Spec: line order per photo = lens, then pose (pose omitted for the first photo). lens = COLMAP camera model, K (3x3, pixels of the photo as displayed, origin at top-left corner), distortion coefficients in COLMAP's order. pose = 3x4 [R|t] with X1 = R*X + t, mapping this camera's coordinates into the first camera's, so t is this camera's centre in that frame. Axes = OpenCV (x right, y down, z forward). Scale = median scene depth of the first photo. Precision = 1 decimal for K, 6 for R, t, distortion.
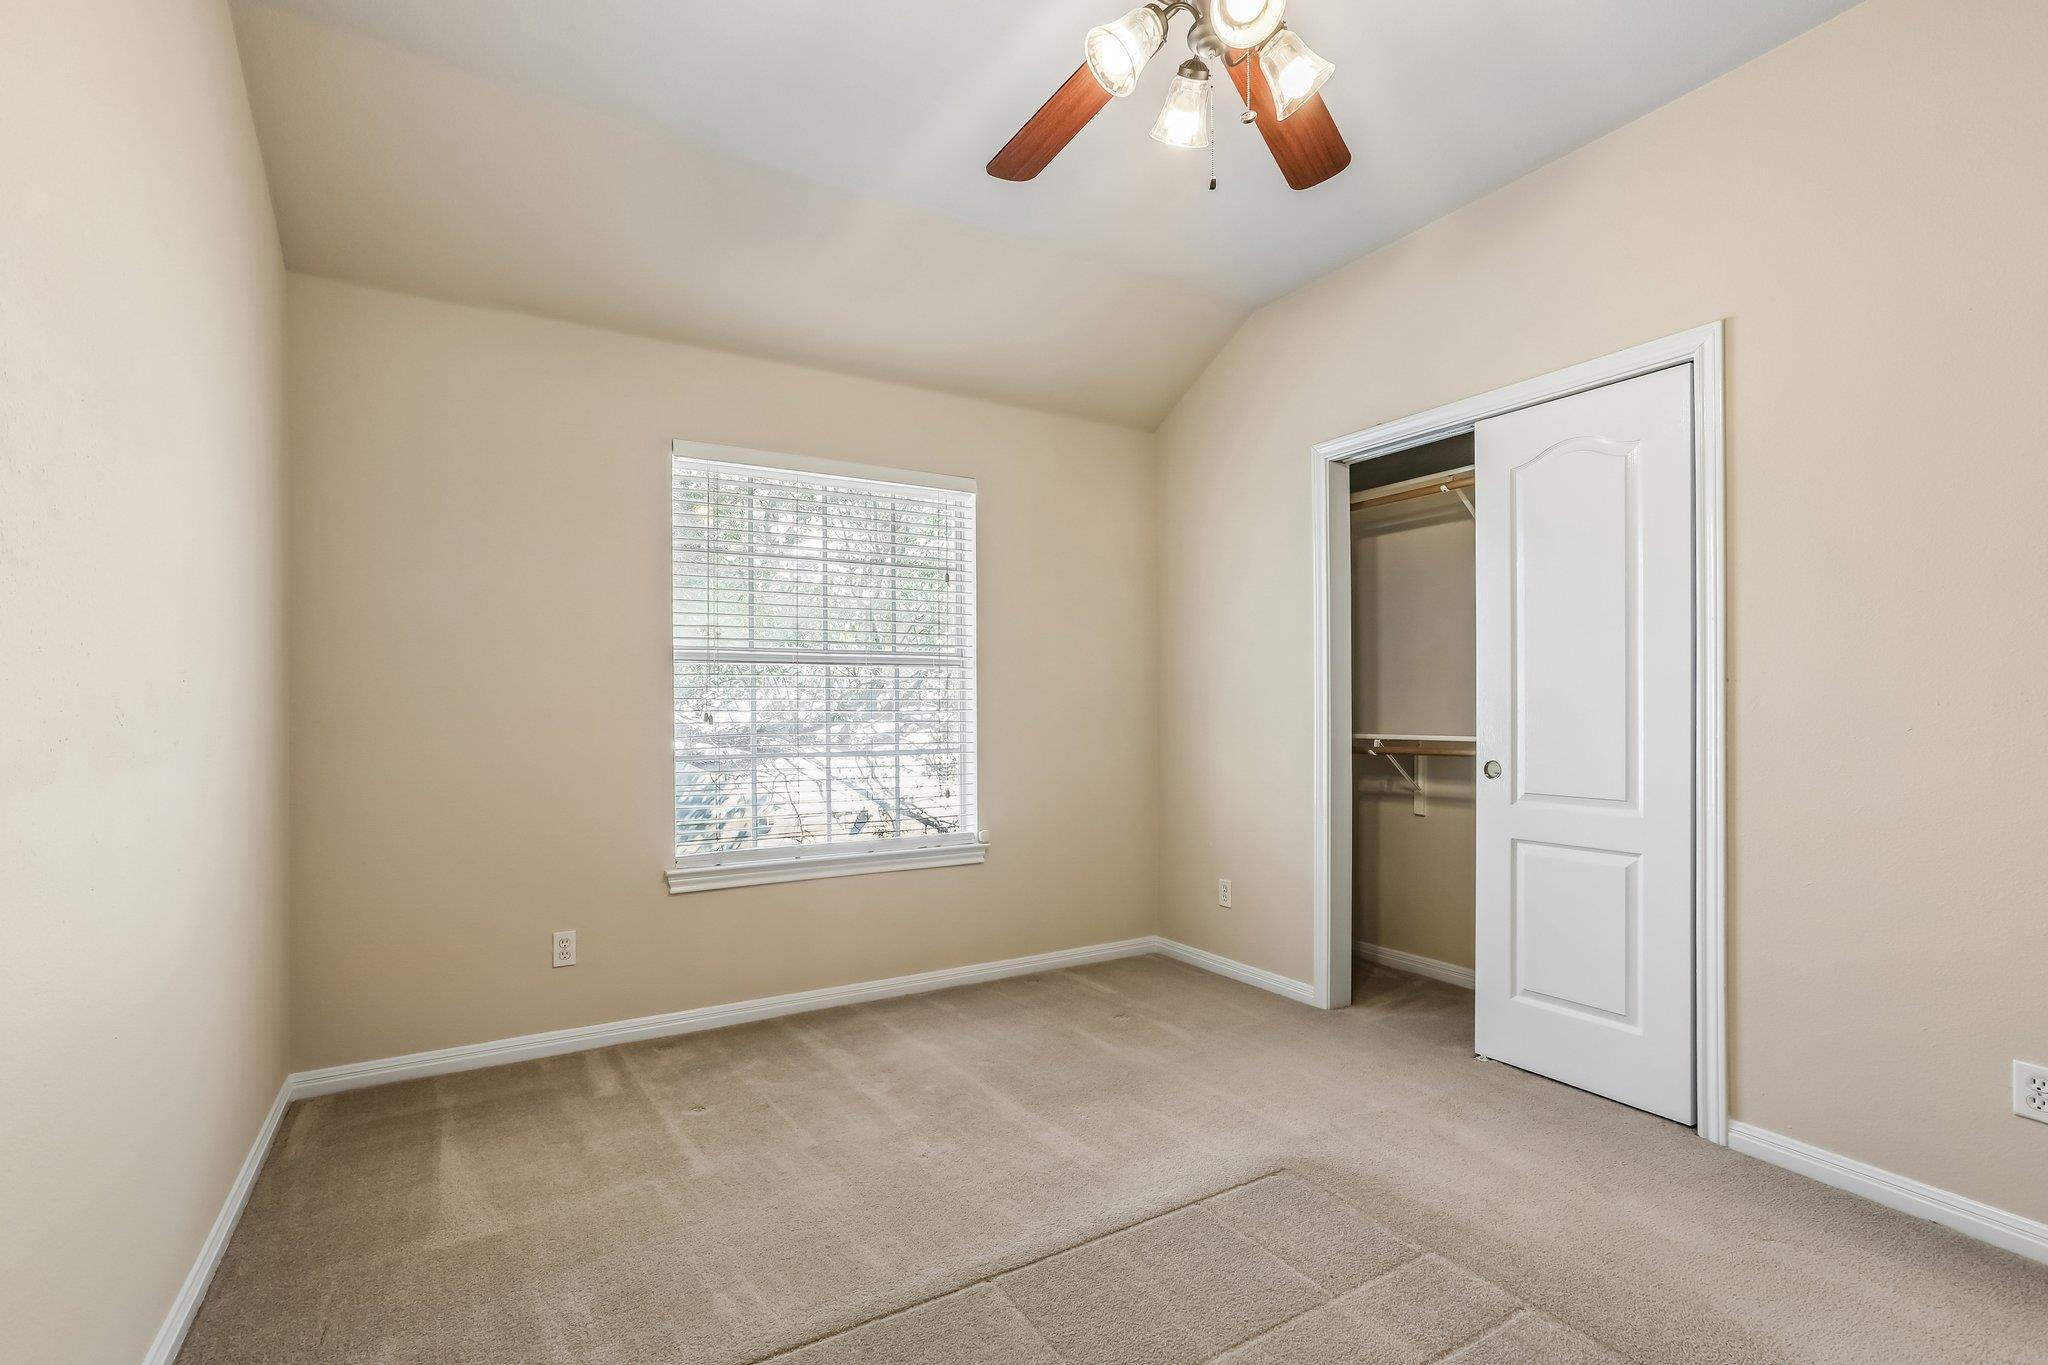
lens RADIAL K [[931.3, 0, 993.0], [0, 931.3, 708.6], [0, 0, 1]] dist [-0.009207, 0.003352]
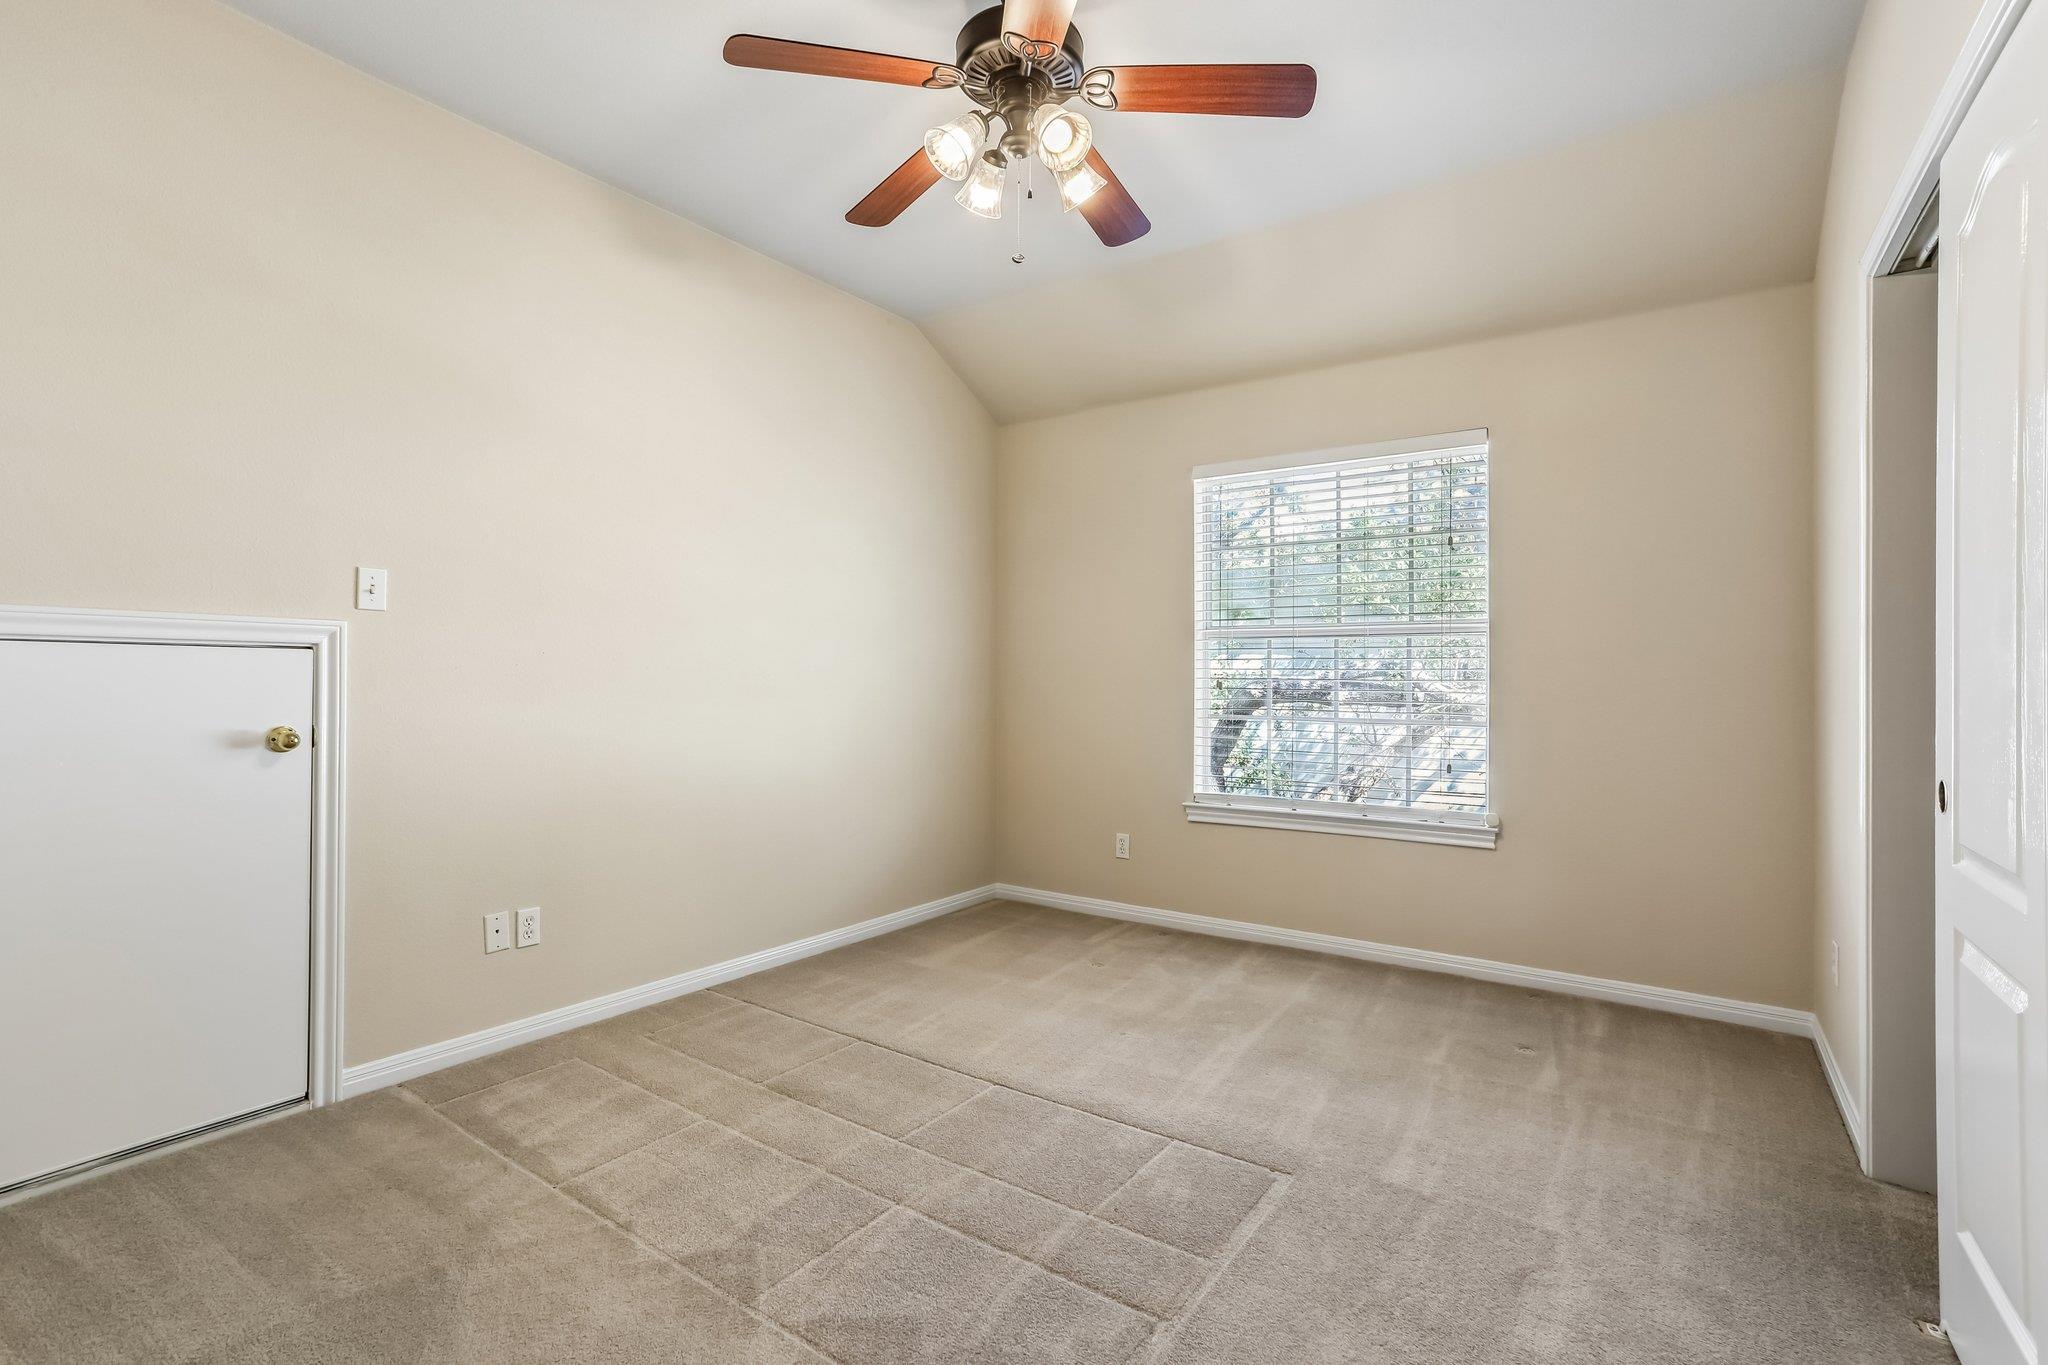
lens RADIAL K [[931.3, 0, 1044.7], [0, 931.3, 678.5], [0, 0, 1]] dist [-0.009207, 0.003352]
pose [[0.429247, 0.002521, -0.903183, 0.725244], [-0.008630, 0.999962, -0.001311, 0.005743], [0.903146, 0.008357, 0.429253, 0.262895]]
